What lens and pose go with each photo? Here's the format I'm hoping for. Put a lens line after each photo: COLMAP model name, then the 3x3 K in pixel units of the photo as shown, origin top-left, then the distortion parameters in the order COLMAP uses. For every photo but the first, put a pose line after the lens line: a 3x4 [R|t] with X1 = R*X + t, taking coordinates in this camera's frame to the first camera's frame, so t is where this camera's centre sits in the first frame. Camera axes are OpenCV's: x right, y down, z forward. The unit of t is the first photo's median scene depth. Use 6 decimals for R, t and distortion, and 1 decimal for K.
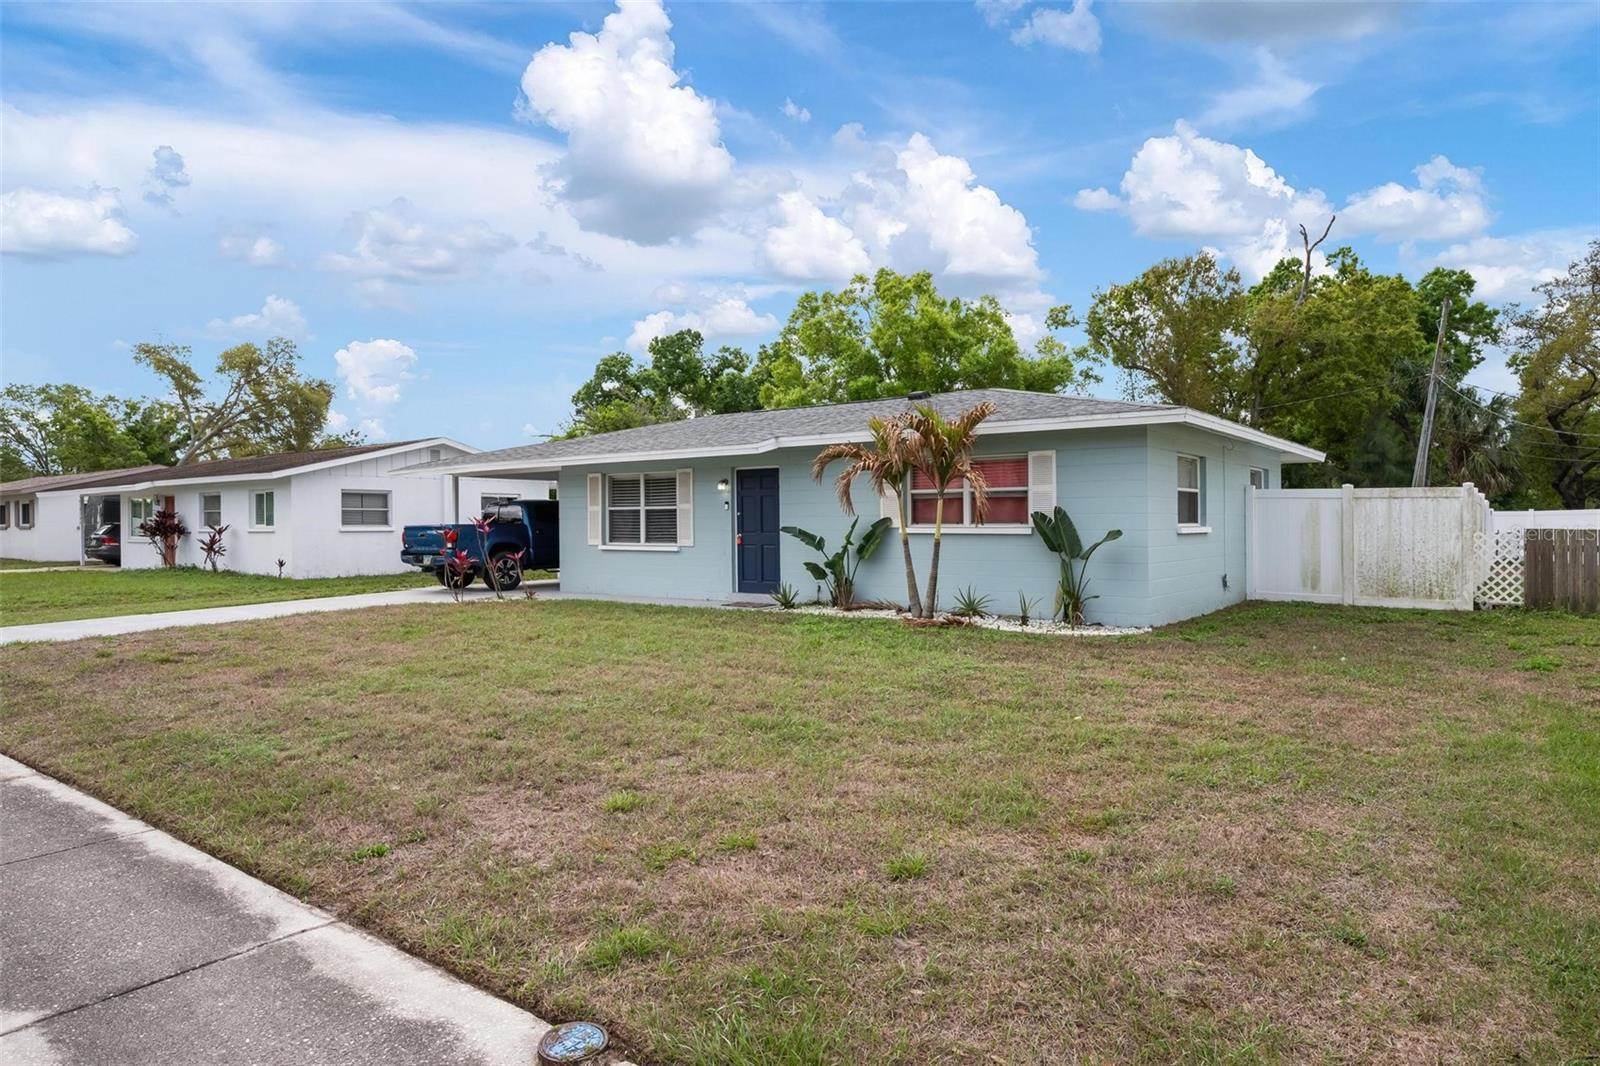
lens RADIAL K [[952.3, 0, 821.9], [0, 952.3, 535.3], [0, 0, 1]] dist [-0.001149, 0.001162]
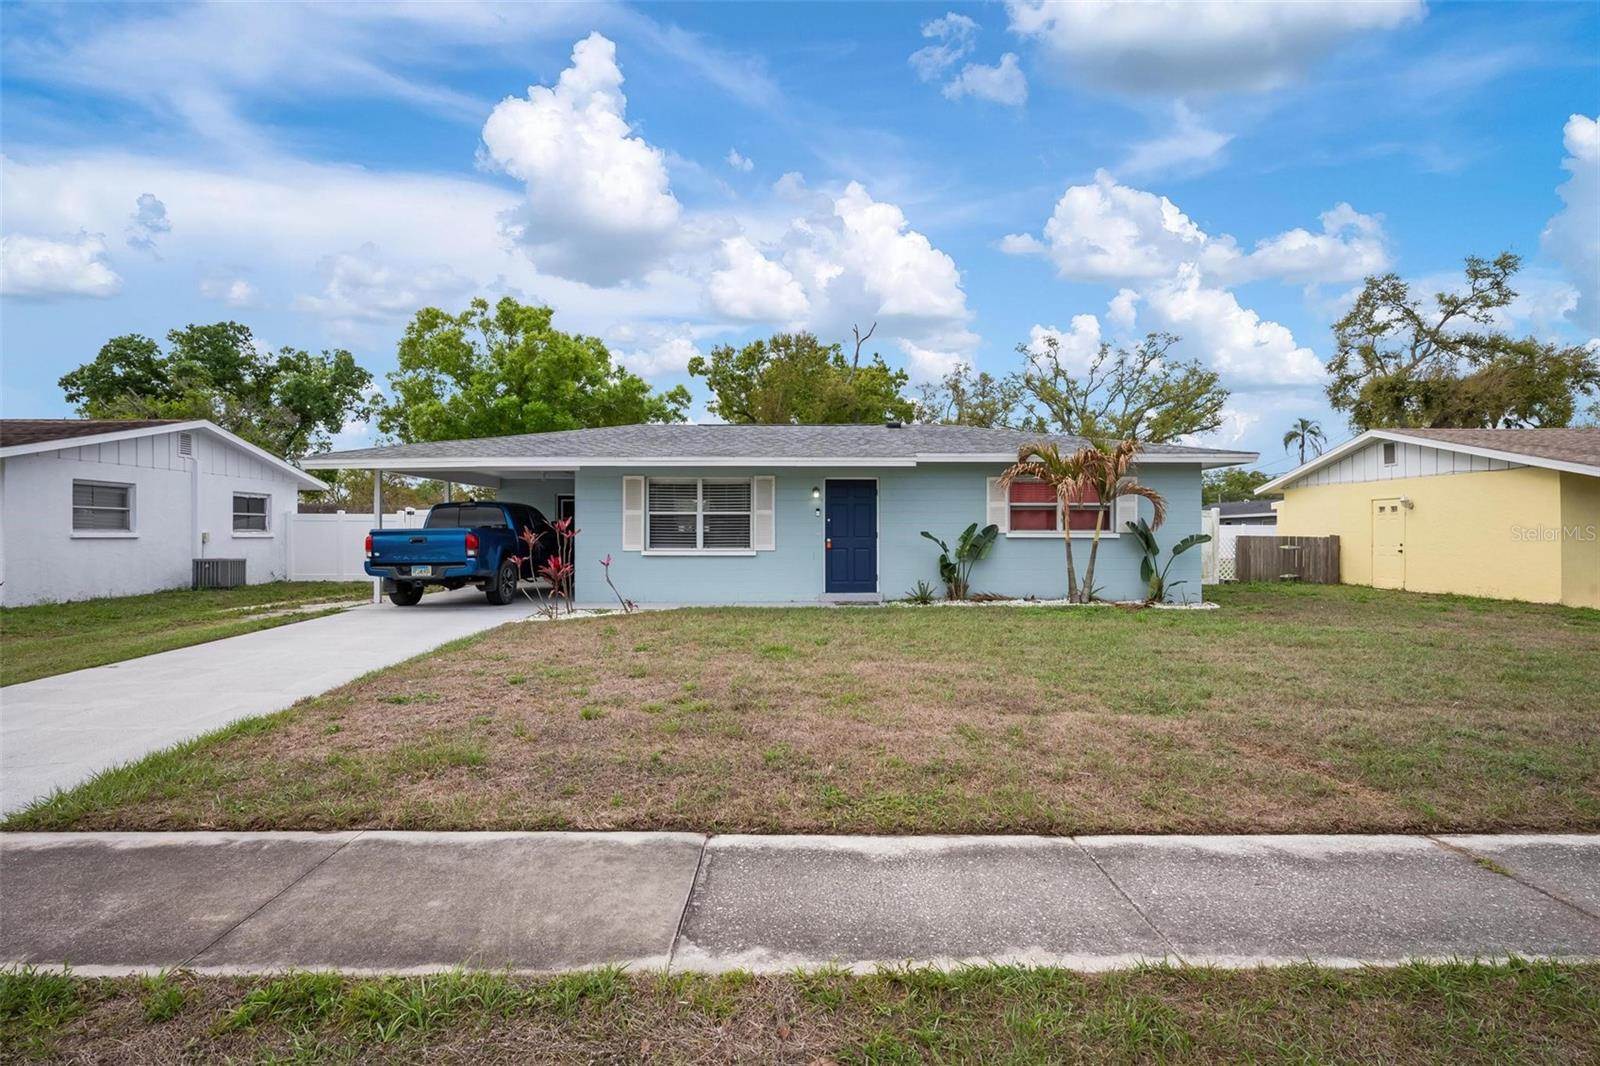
lens RADIAL K [[778.9, 0, 805.3], [0, 778.9, 529.9], [0, 0, 1]] dist [-0.005423, -0.001211]
pose [[0.798350, 0.007970, 0.602141, -0.611278], [0.003901, 0.999823, -0.018406, 0.004666], [-0.602181, 0.017043, 0.798178, 0.289928]]
